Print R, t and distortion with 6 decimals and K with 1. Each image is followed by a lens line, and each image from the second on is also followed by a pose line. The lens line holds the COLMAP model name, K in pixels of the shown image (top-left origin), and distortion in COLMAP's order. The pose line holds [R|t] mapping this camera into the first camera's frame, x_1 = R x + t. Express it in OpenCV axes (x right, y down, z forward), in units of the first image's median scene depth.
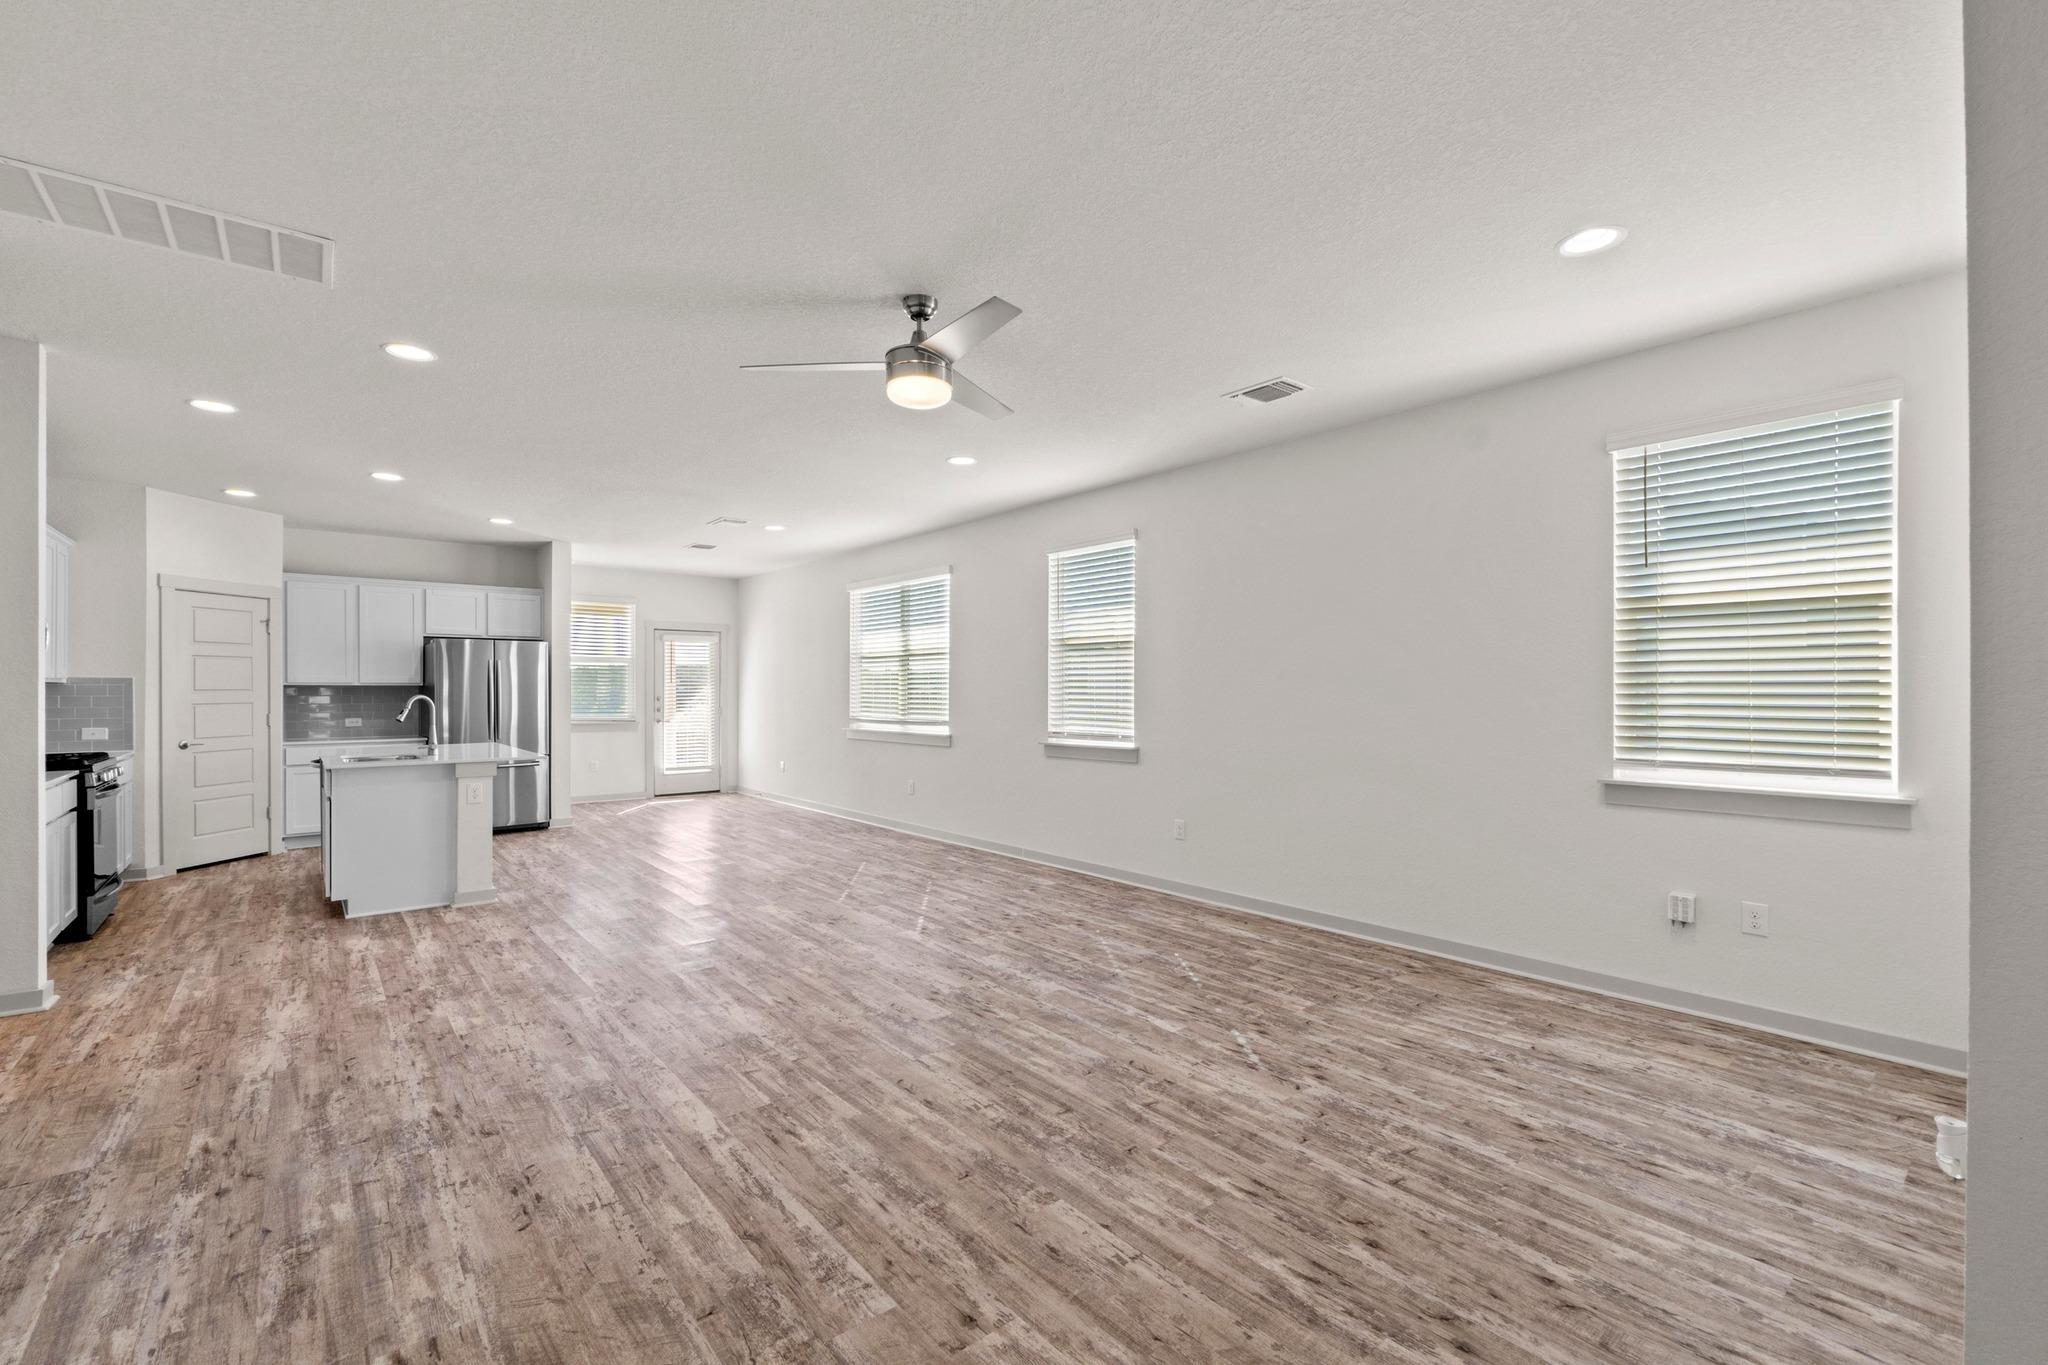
lens RADIAL K [[874.3, 0, 1012.3], [0, 874.3, 692.4], [0, 0, 1]] dist [-0.004789, -0.000620]
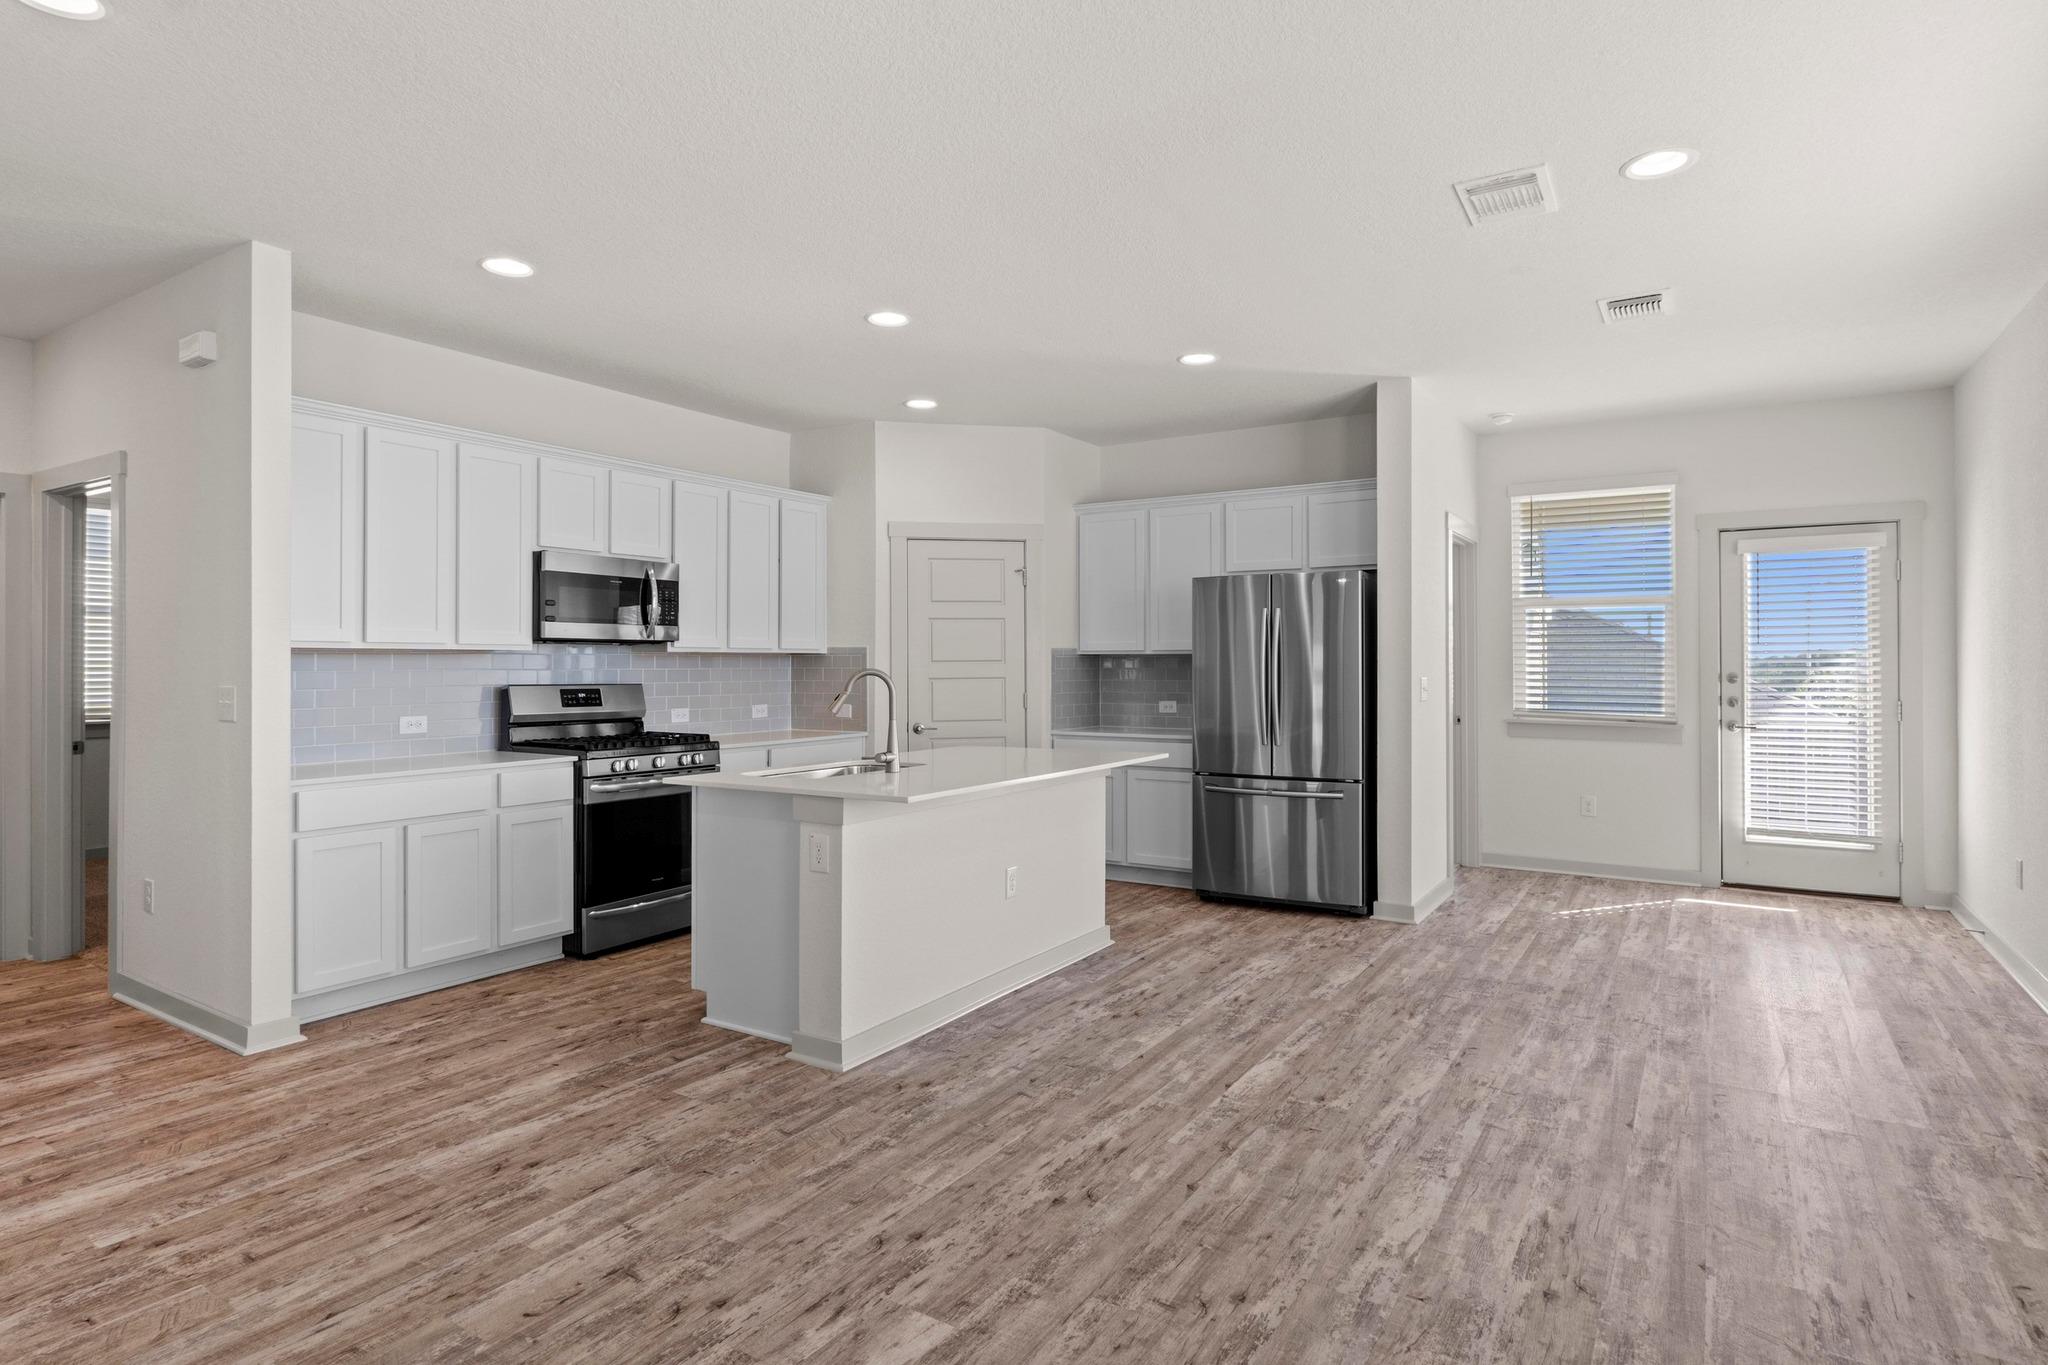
lens RADIAL K [[1082.7, 0, 1025.7], [0, 1082.7, 659.1], [0, 0, 1]] dist [-0.001321, -0.000671]
pose [[0.314678, -0.004105, -0.949190, 0.078678], [-0.000055, 0.999991, -0.004343, -0.000801], [0.949199, 0.001419, 0.314675, 1.340324]]
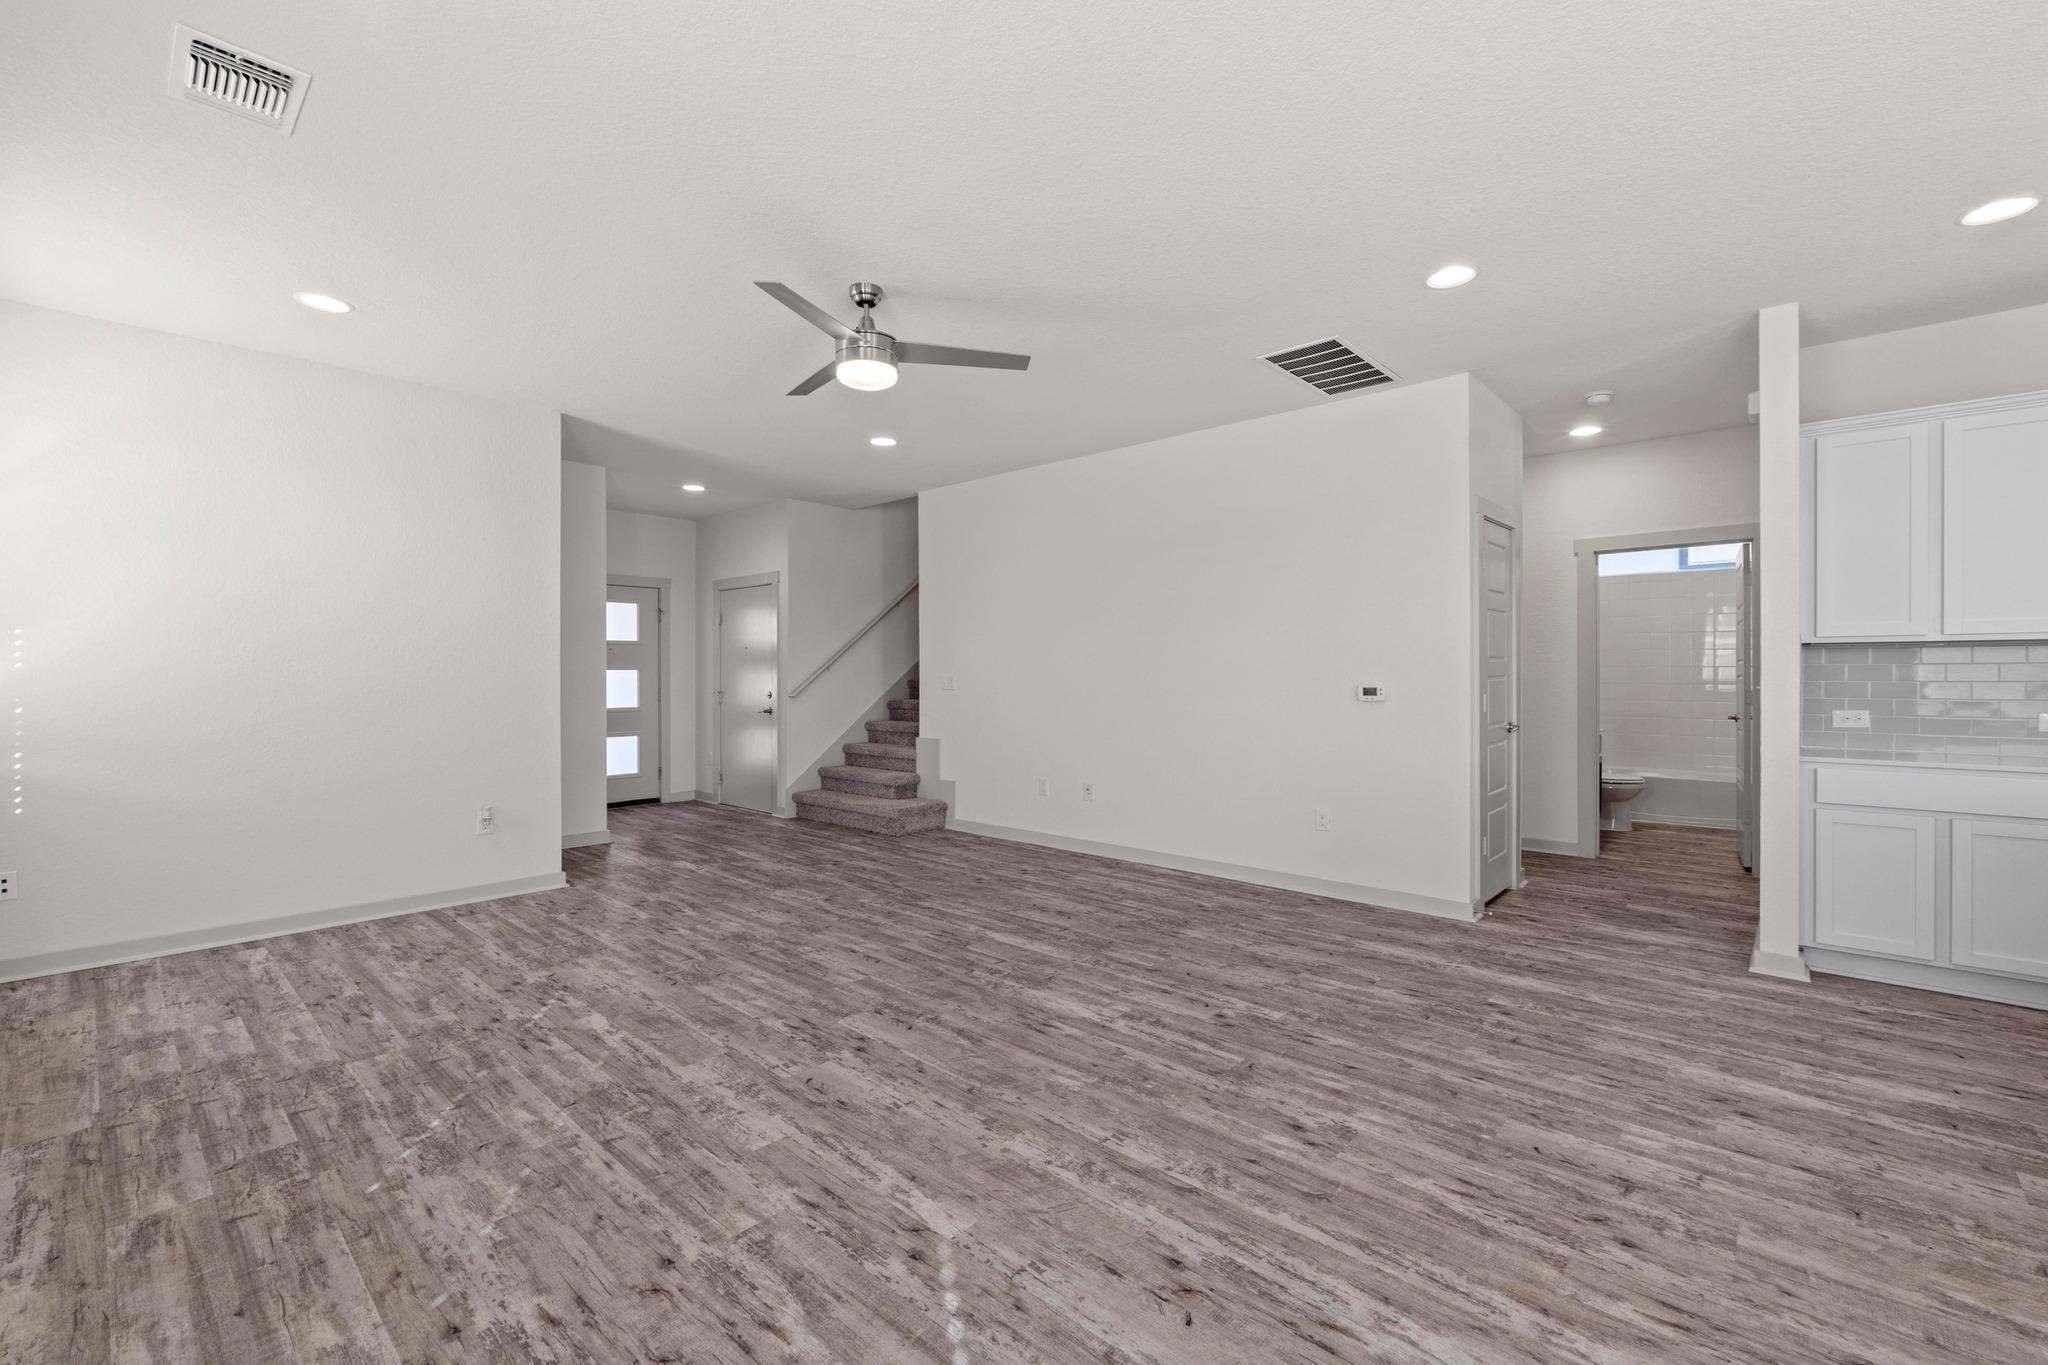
lens RADIAL K [[862.8, 0, 1019.2], [0, 862.8, 681.0], [0, 0, 1]] dist [-0.005645, 0.000018]
pose [[-0.989359, 0.000651, -0.145493, -0.120133], [-0.000507, 0.999969, 0.007920, 0.019456], [0.145494, 0.007910, -0.989328, 1.816992]]
